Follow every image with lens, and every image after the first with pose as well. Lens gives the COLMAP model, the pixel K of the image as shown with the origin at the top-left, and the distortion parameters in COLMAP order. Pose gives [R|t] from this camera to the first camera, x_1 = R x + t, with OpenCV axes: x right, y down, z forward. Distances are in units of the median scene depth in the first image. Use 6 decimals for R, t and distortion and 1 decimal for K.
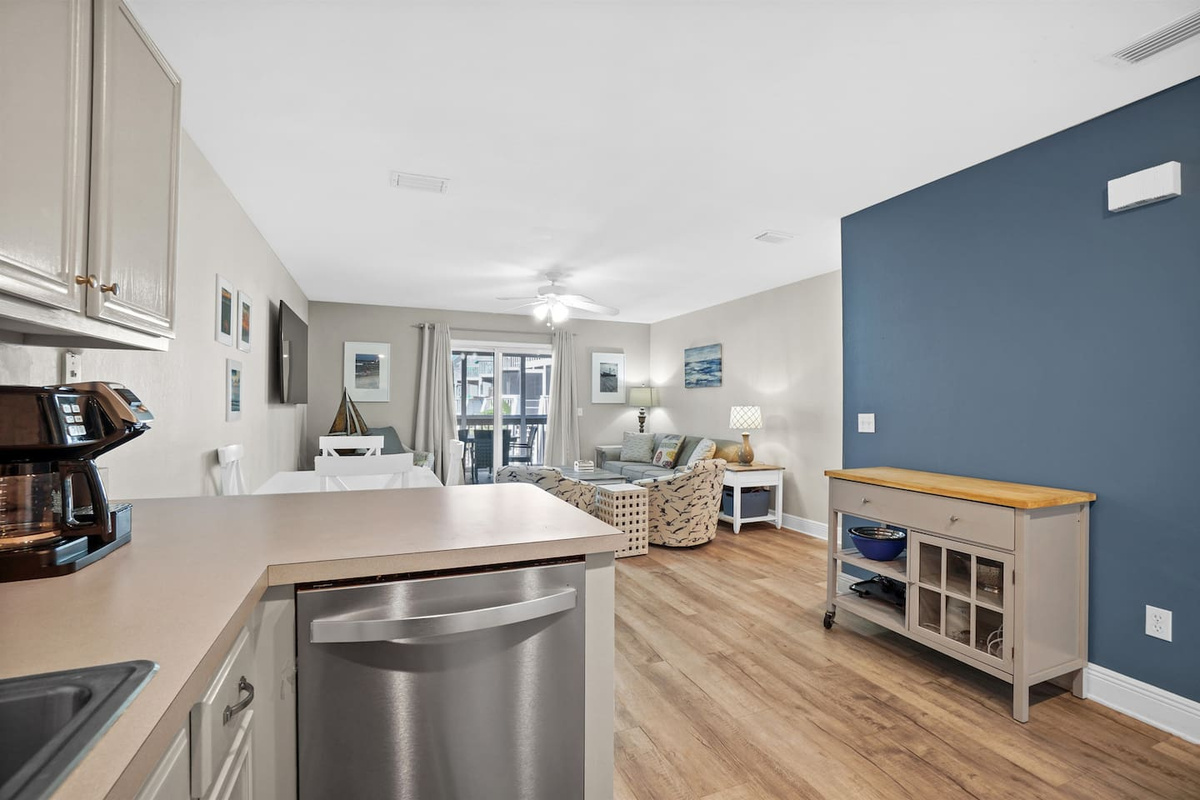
lens RADIAL K [[532.7, 0, 596.6], [0, 532.7, 402.4], [0, 0, 1]] dist [-0.020077, 0.001326]
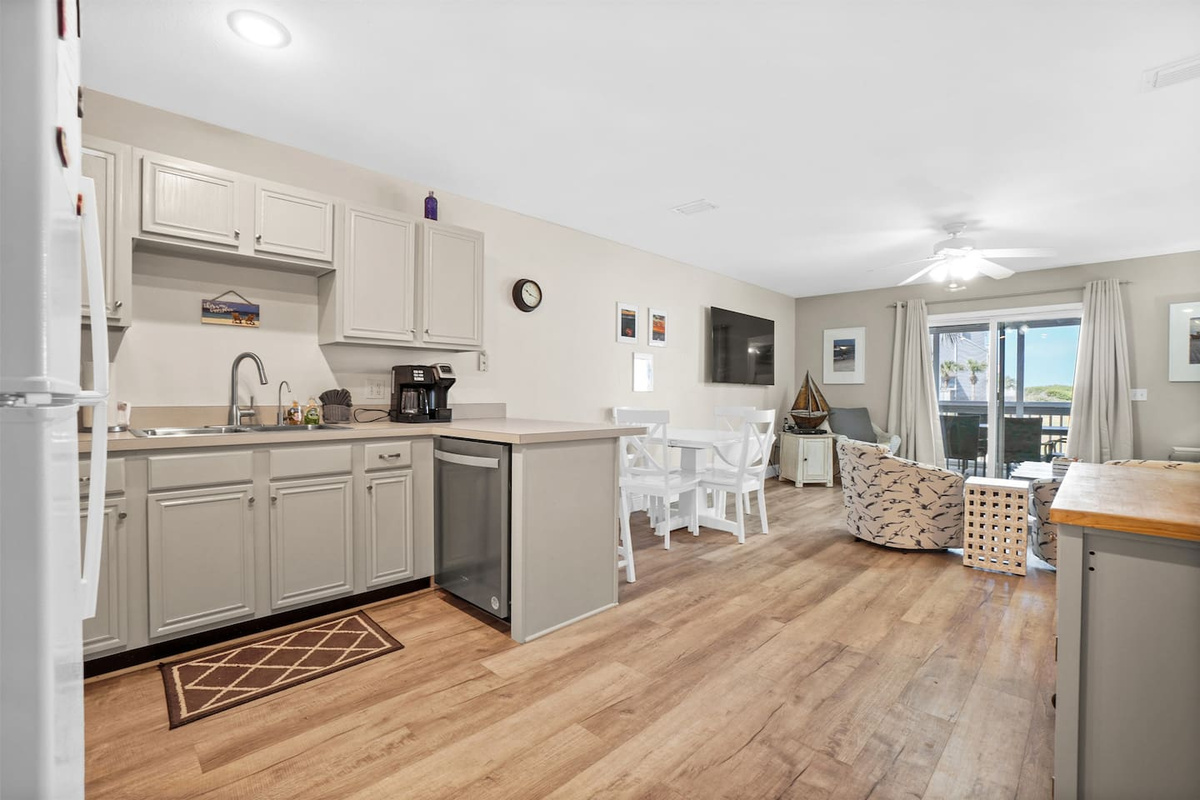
lens RADIAL K [[532.7, 0, 598.5], [0, 532.7, 398.4], [0, 0, 1]] dist [-0.020077, 0.001326]
pose [[0.392120, 0.002972, -0.919909, 0.717204], [-0.002614, 0.999994, 0.002117, 0.053418], [0.919910, 0.001574, 0.392126, 0.234489]]
